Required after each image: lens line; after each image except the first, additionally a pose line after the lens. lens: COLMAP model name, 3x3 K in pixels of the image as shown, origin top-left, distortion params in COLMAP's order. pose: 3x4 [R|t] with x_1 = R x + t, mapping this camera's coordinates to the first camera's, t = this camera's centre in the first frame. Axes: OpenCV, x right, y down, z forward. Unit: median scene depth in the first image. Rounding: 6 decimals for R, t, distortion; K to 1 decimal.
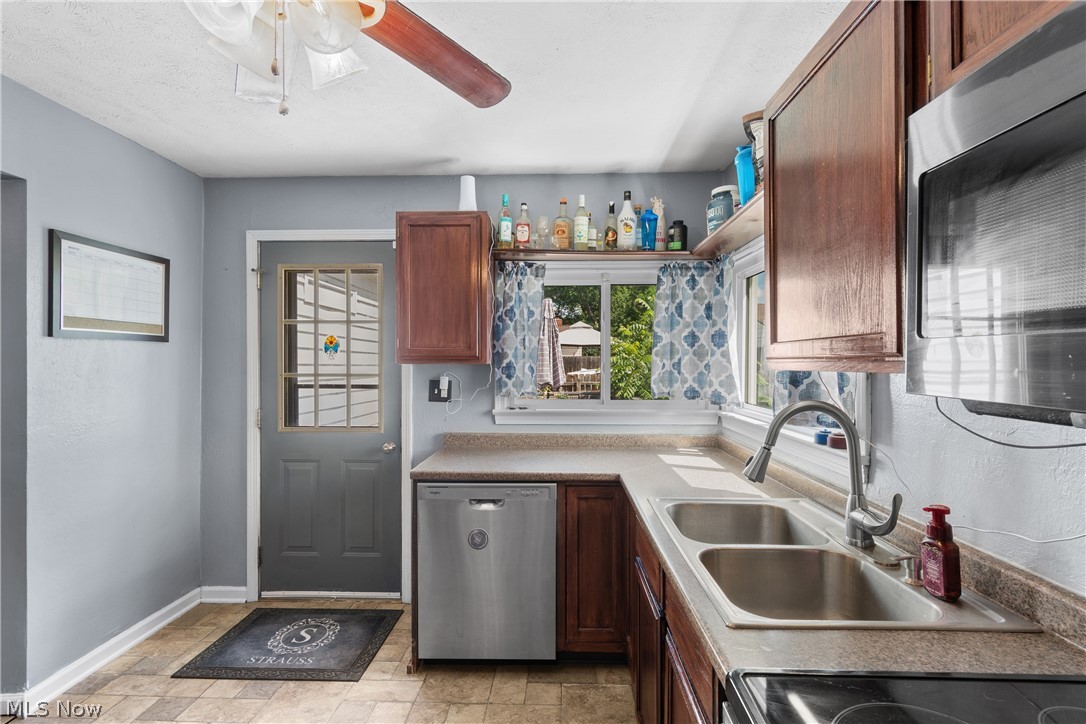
lens RADIAL K [[493.2, 0, 546.2], [0, 493.2, 360.4], [0, 0, 1]] dist [0.001324, 0.000047]
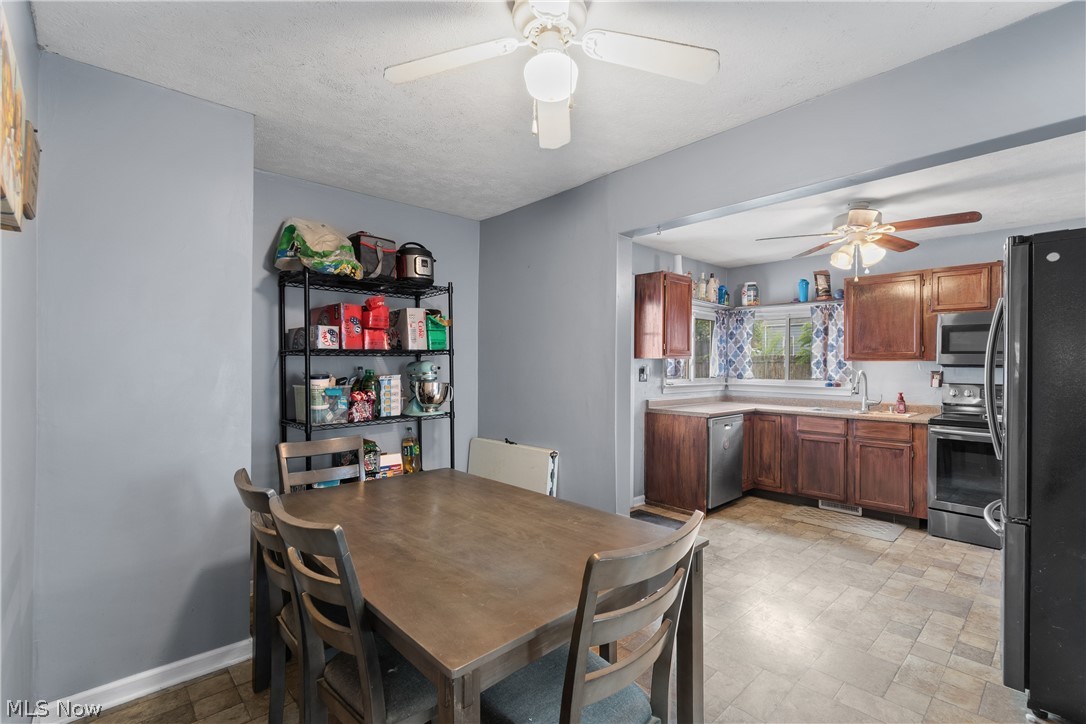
lens RADIAL K [[493.2, 0, 542.9], [0, 493.2, 365.5], [0, 0, 1]] dist [0.001324, 0.000047]
pose [[0.720998, 0.000573, 0.692937, -1.793646], [-0.005953, 0.999968, 0.005367, 0.024417], [-0.692912, -0.007995, 0.720978, 0.040033]]
